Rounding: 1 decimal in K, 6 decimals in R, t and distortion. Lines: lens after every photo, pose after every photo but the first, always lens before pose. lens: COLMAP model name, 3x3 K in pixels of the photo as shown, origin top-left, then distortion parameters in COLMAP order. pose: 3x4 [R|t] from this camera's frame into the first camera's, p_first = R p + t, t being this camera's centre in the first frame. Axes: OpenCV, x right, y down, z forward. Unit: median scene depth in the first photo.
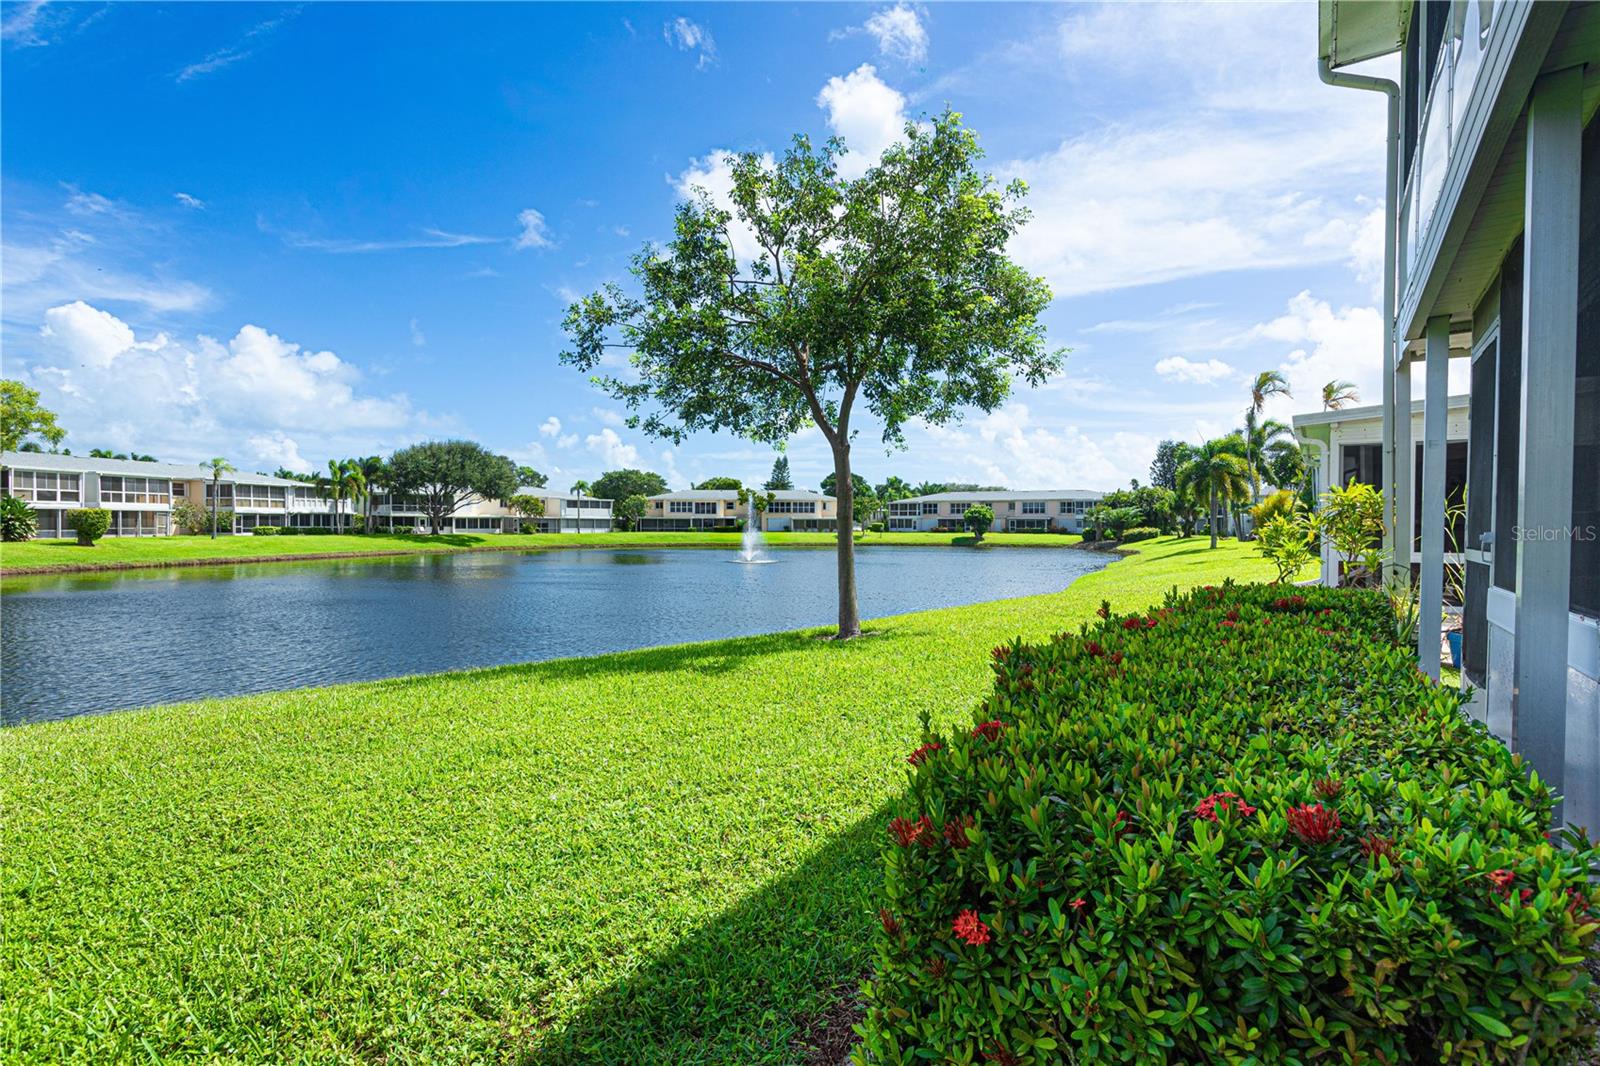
lens RADIAL K [[809.0, 0, 805.9], [0, 809.0, 539.0], [0, 0, 1]] dist [-0.017282, 0.002057]
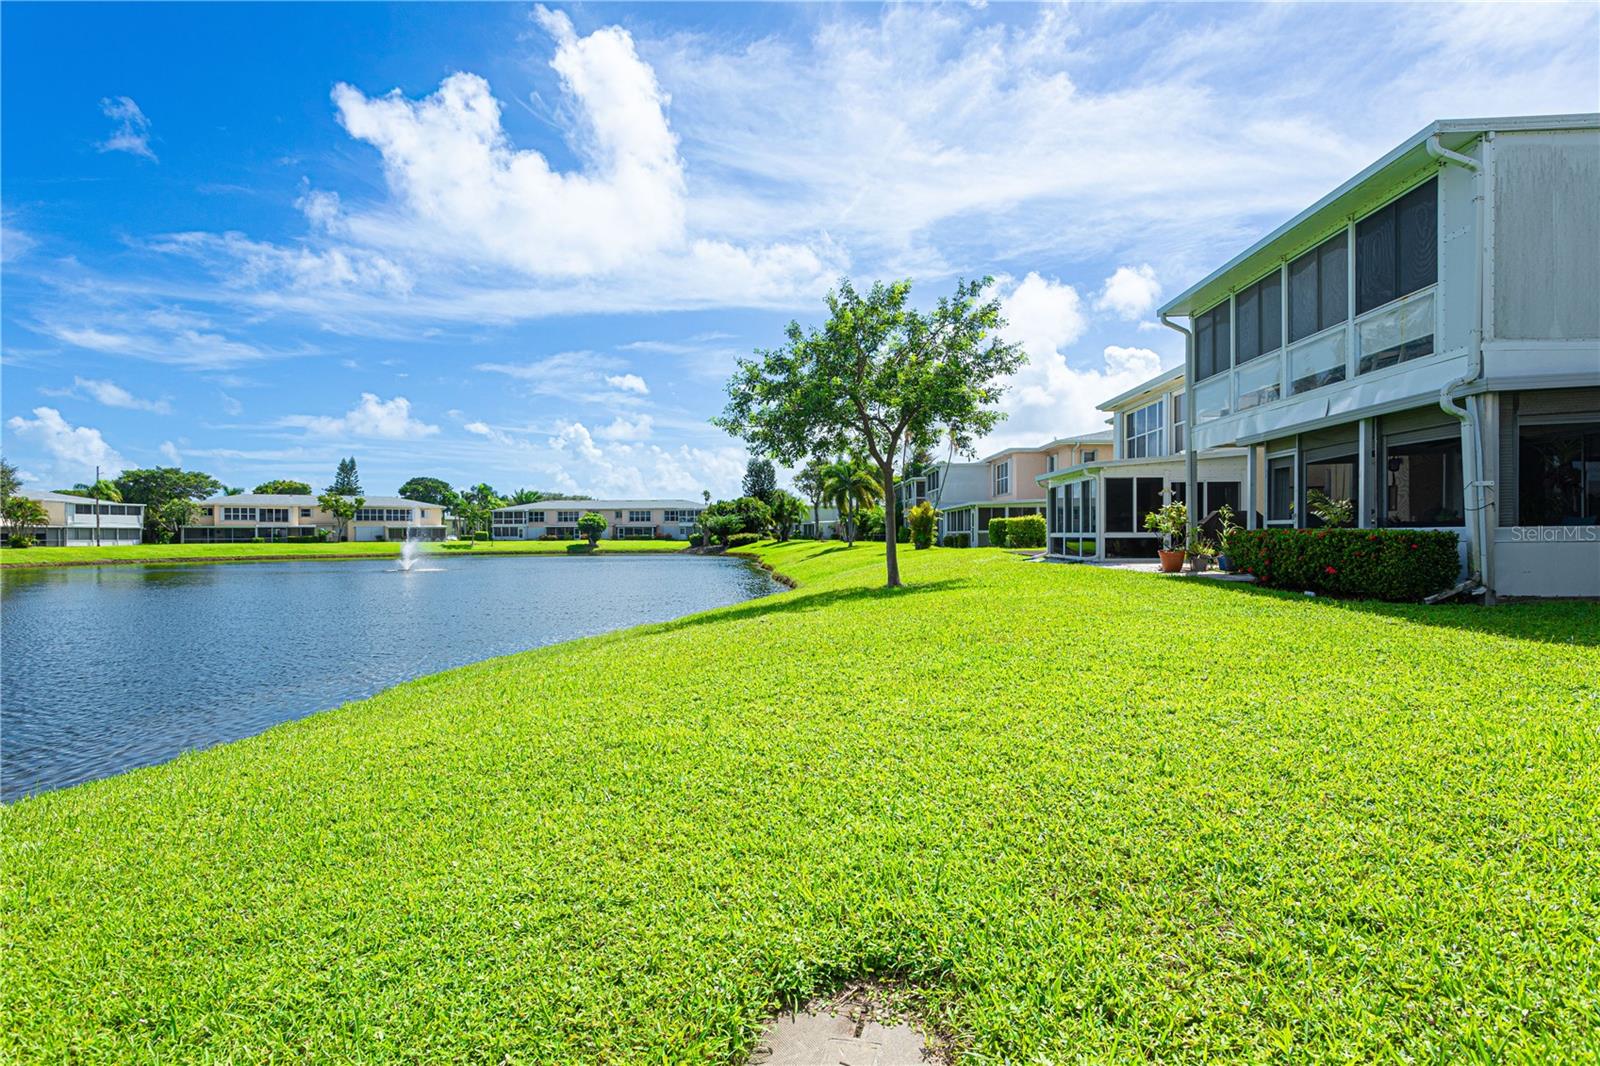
lens RADIAL K [[809.0, 0, 804.2], [0, 809.0, 527.1], [0, 0, 1]] dist [-0.017282, 0.002057]
pose [[0.849005, -0.003463, 0.528373, -0.099697], [0.017594, 0.999609, -0.021718, 0.003055], [-0.528091, 0.027735, 0.848735, -0.027577]]
